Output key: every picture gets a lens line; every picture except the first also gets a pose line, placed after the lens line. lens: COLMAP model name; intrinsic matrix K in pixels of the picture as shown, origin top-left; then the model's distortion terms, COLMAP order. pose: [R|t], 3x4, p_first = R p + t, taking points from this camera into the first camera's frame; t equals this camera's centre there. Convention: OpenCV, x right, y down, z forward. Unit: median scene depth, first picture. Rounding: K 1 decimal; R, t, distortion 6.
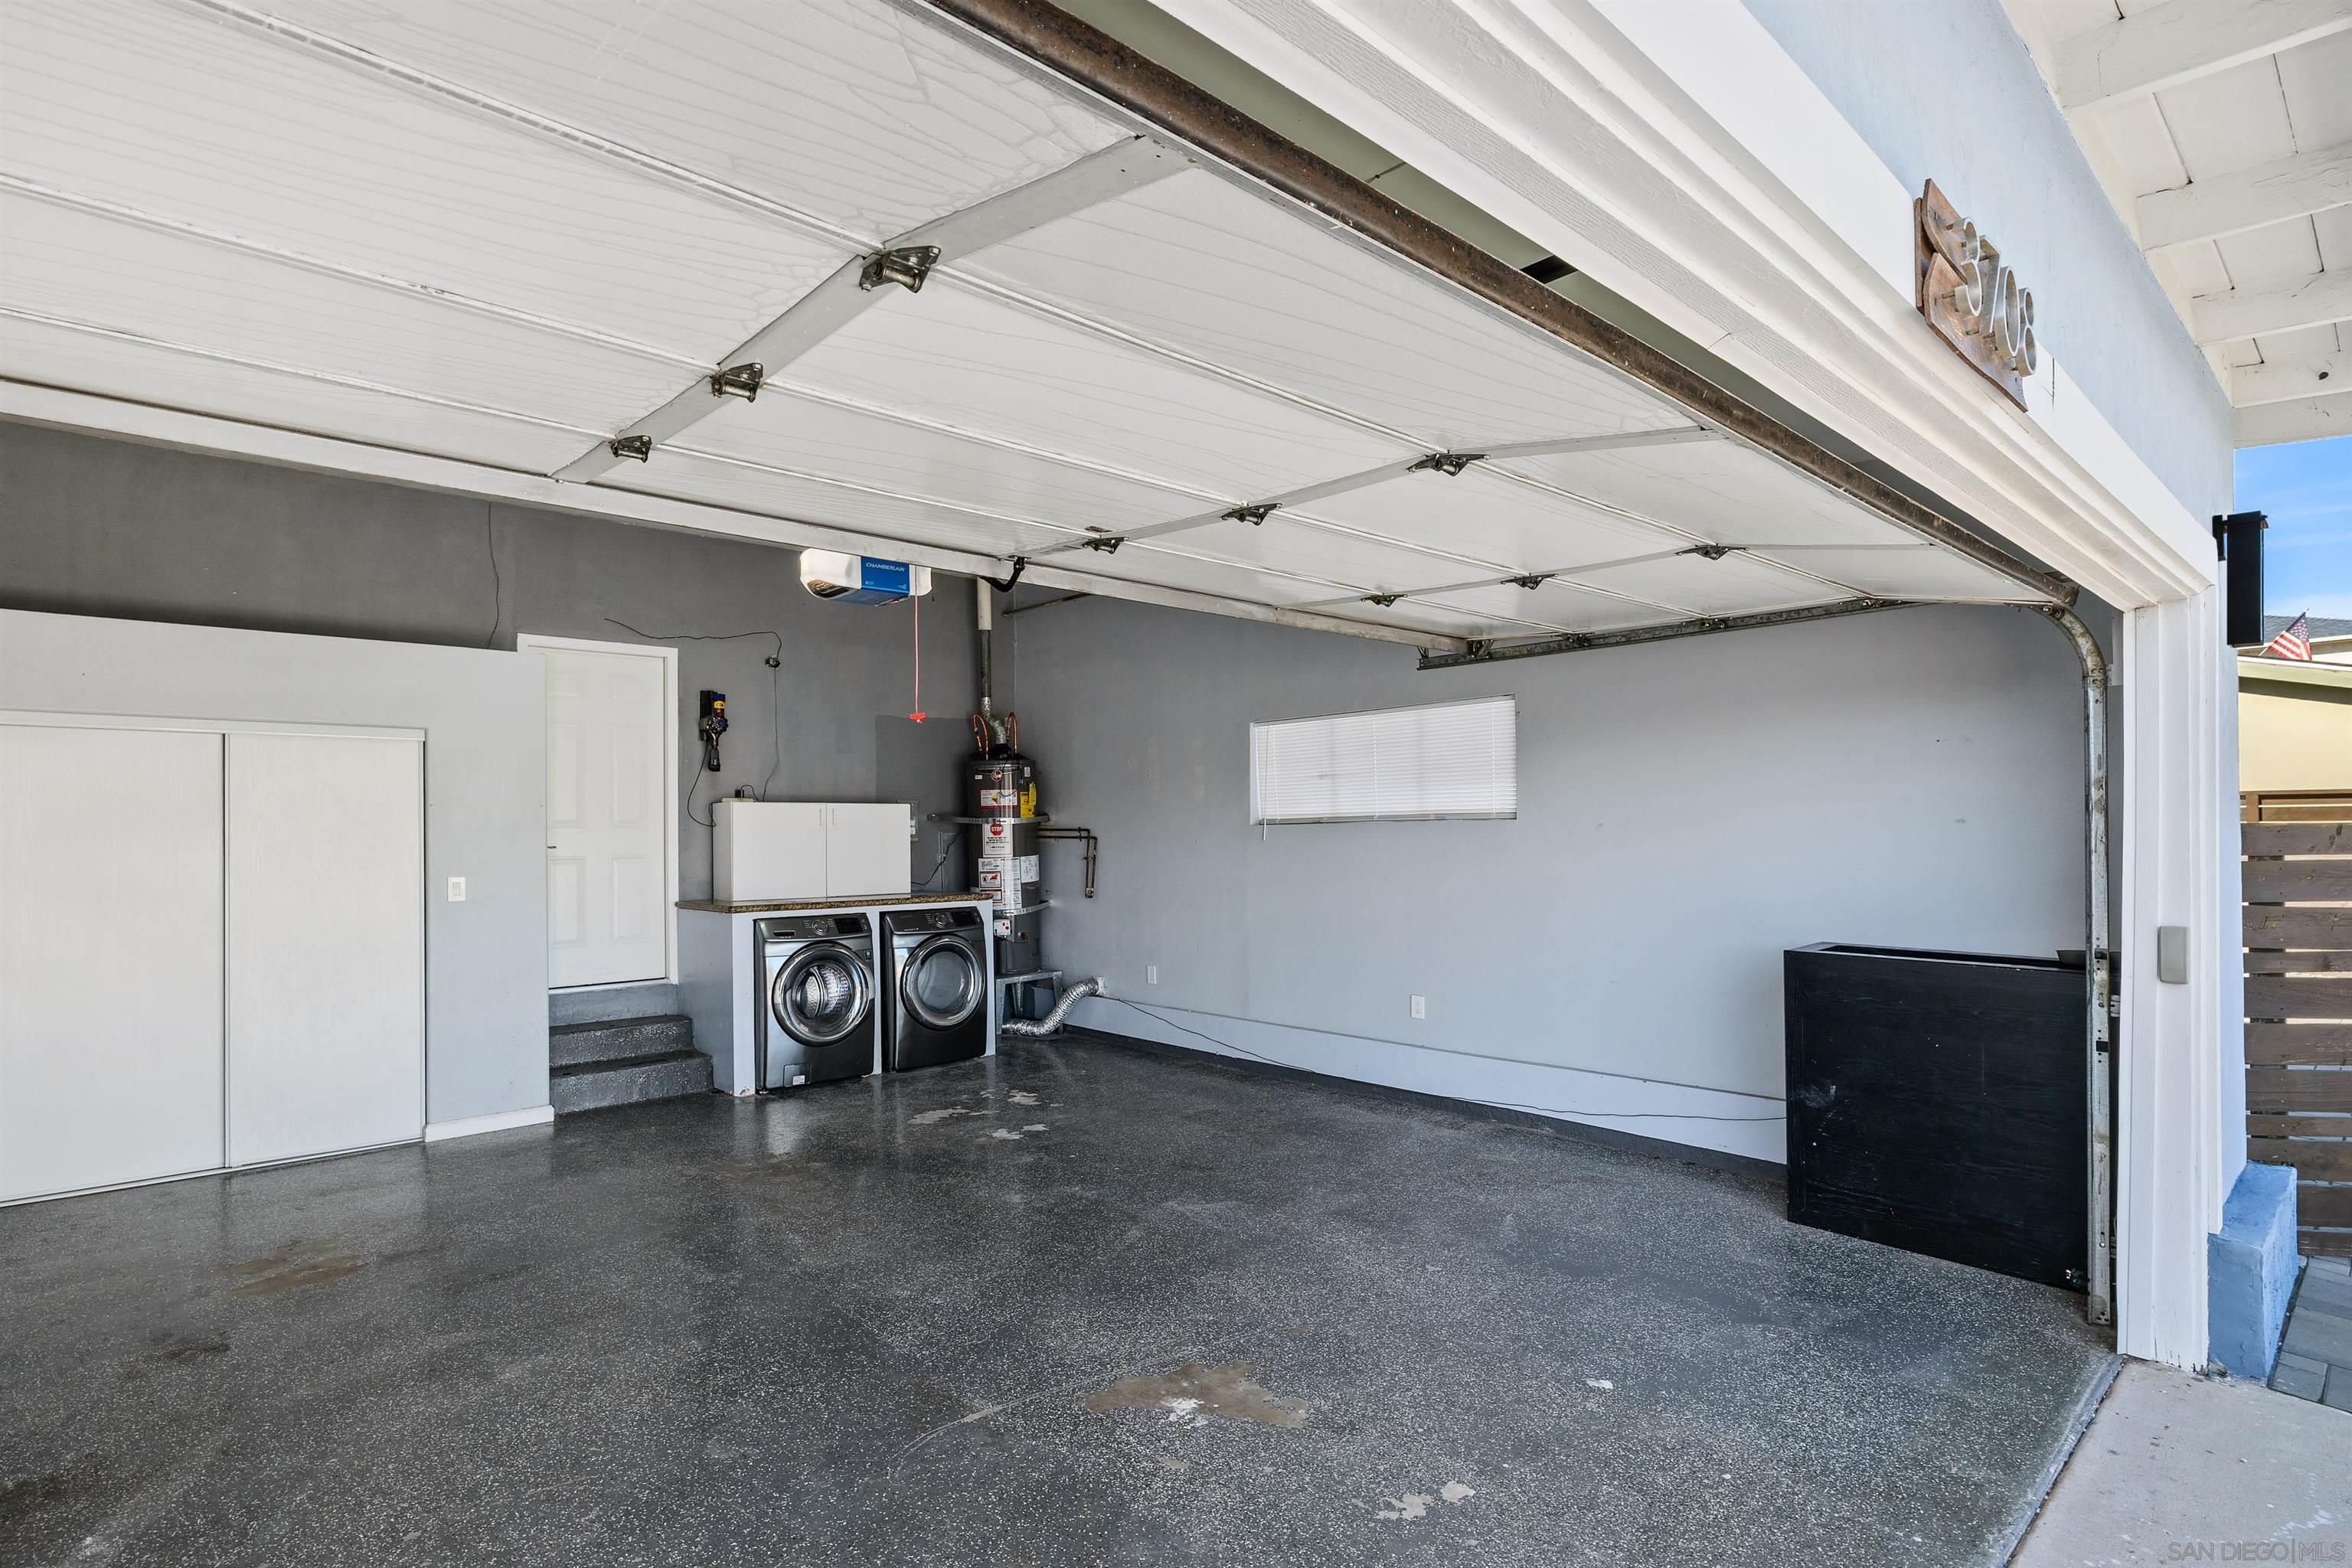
lens RADIAL K [[1193.9, 0, 1166.2], [0, 1193.9, 824.0], [0, 0, 1]] dist [0.004908, -0.000464]
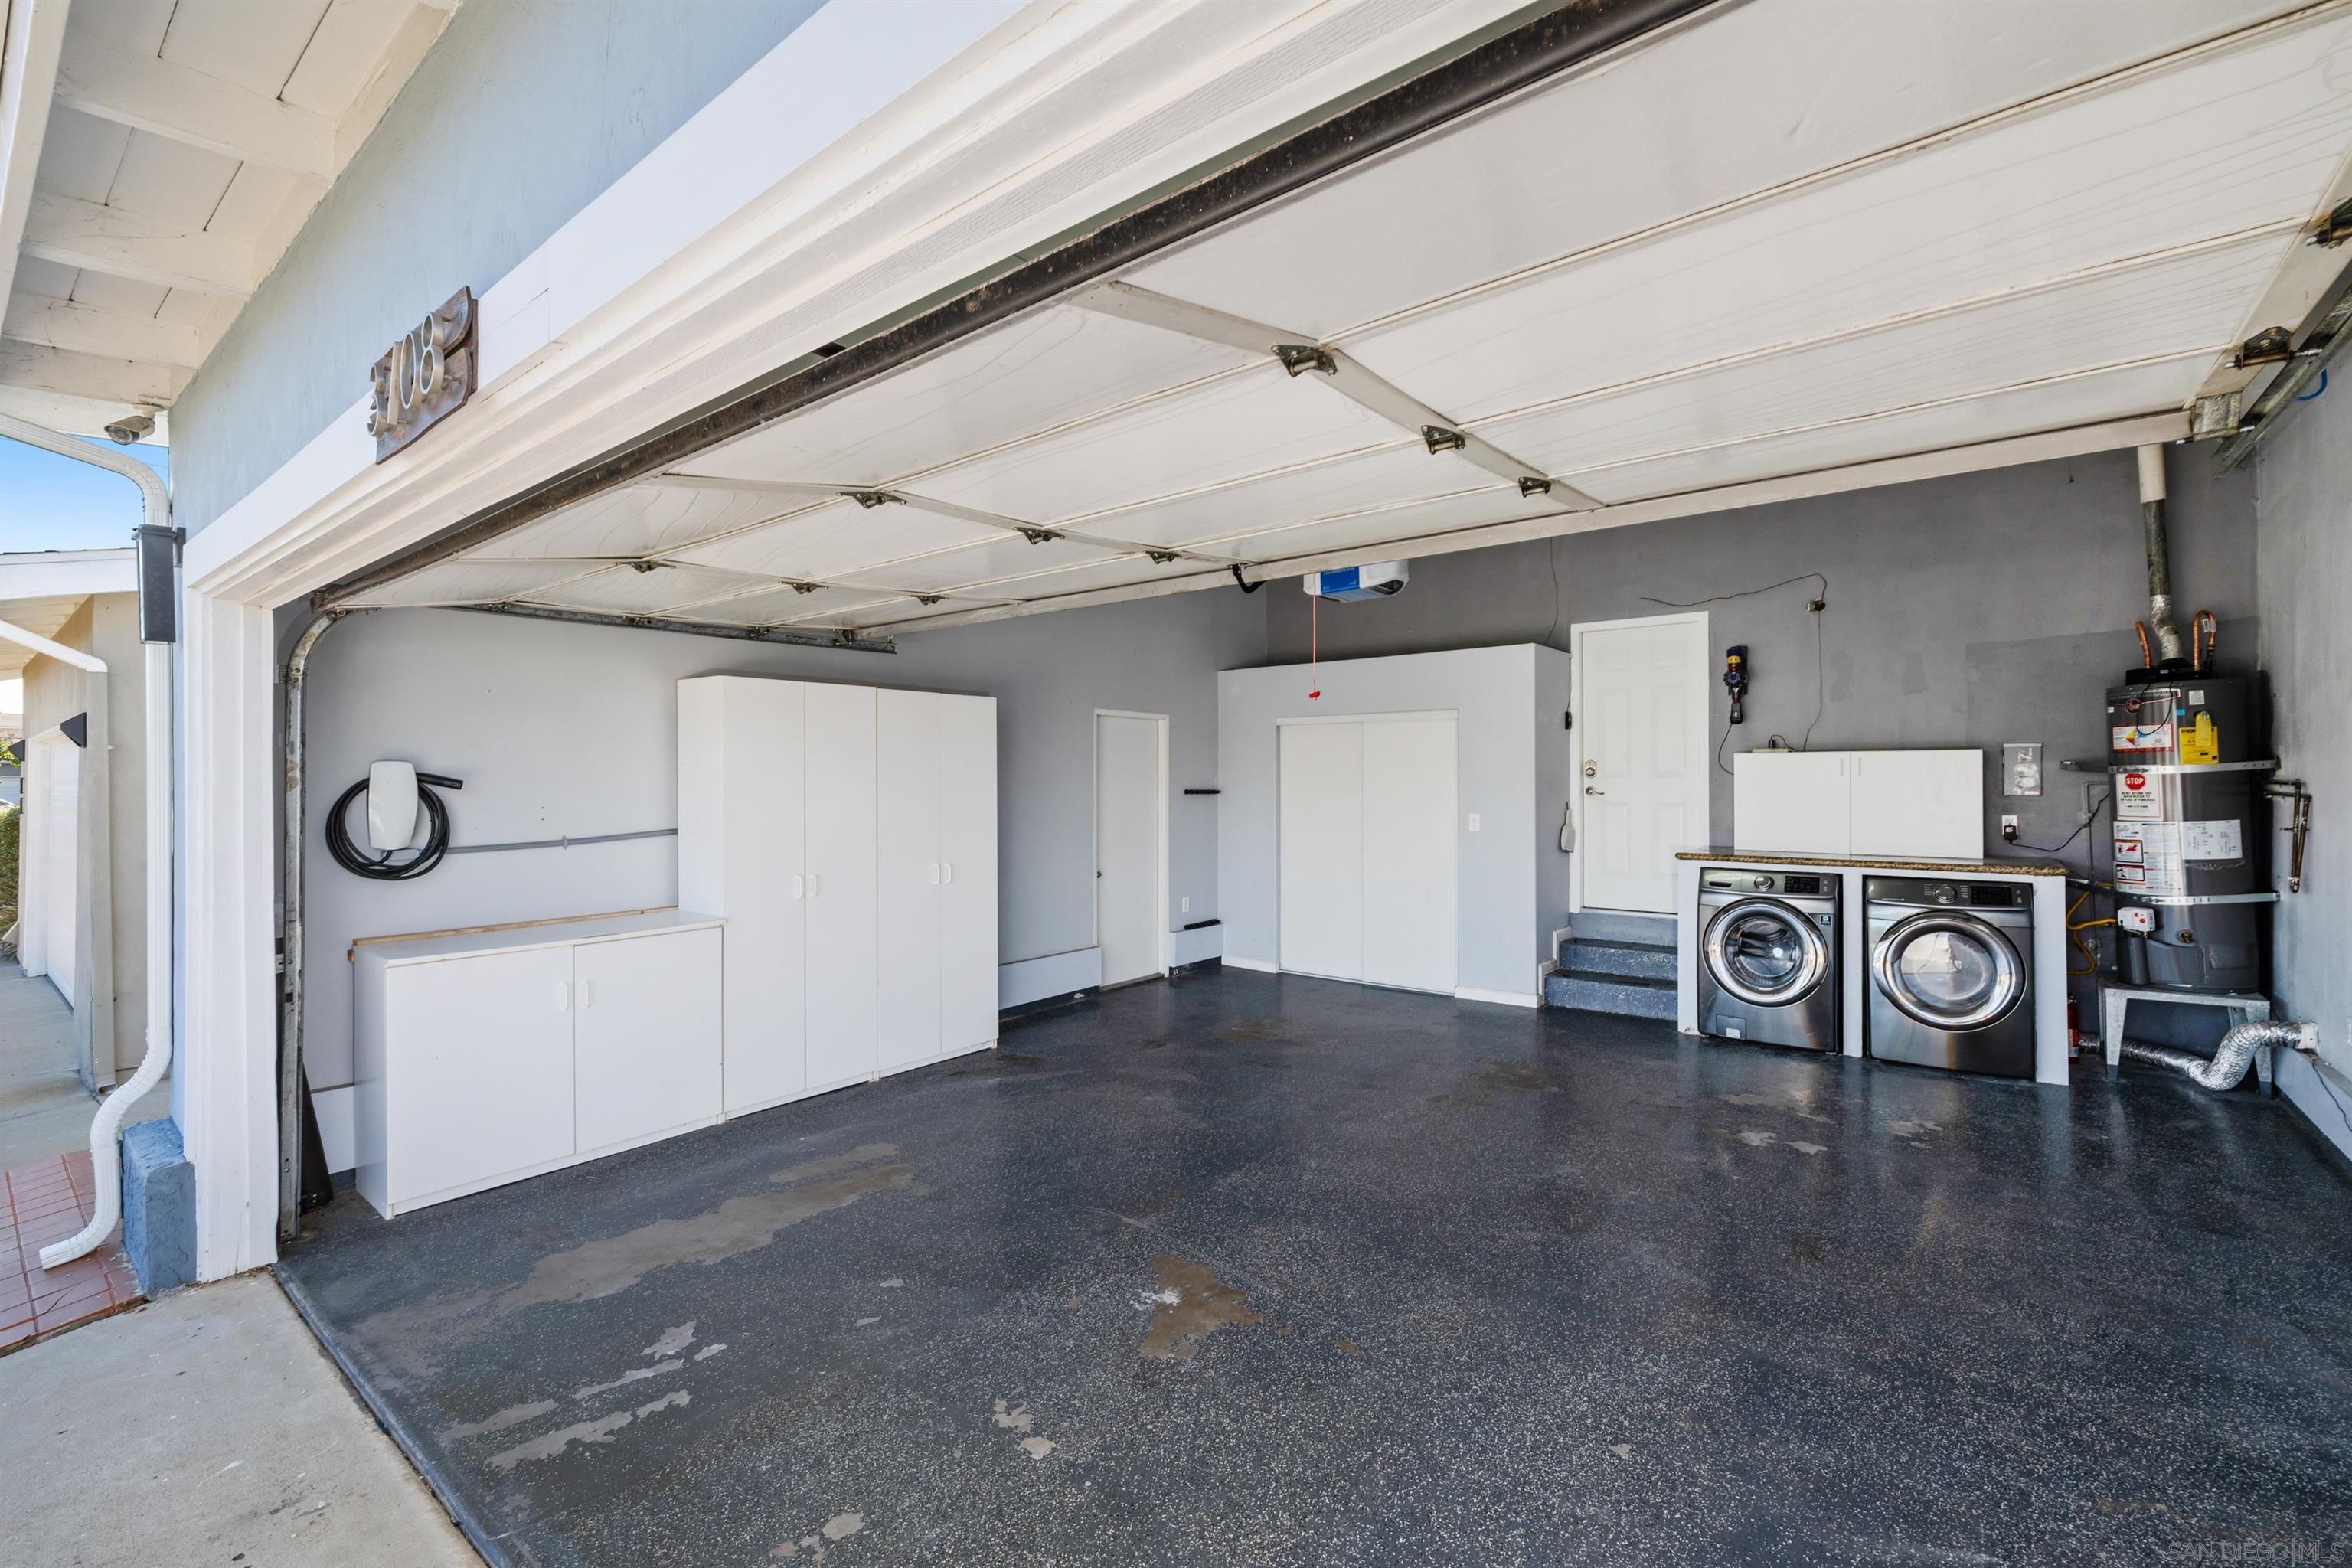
lens RADIAL K [[1038.5, 0, 1177.7], [0, 1038.5, 777.7], [0, 0, 1]] dist [-0.004504, 0.001829]
pose [[0.140060, 0.005368, -0.990129, 0.476755], [0.005284, 0.999967, 0.006168, -0.005748], [0.990129, -0.006095, 0.140027, 0.422801]]
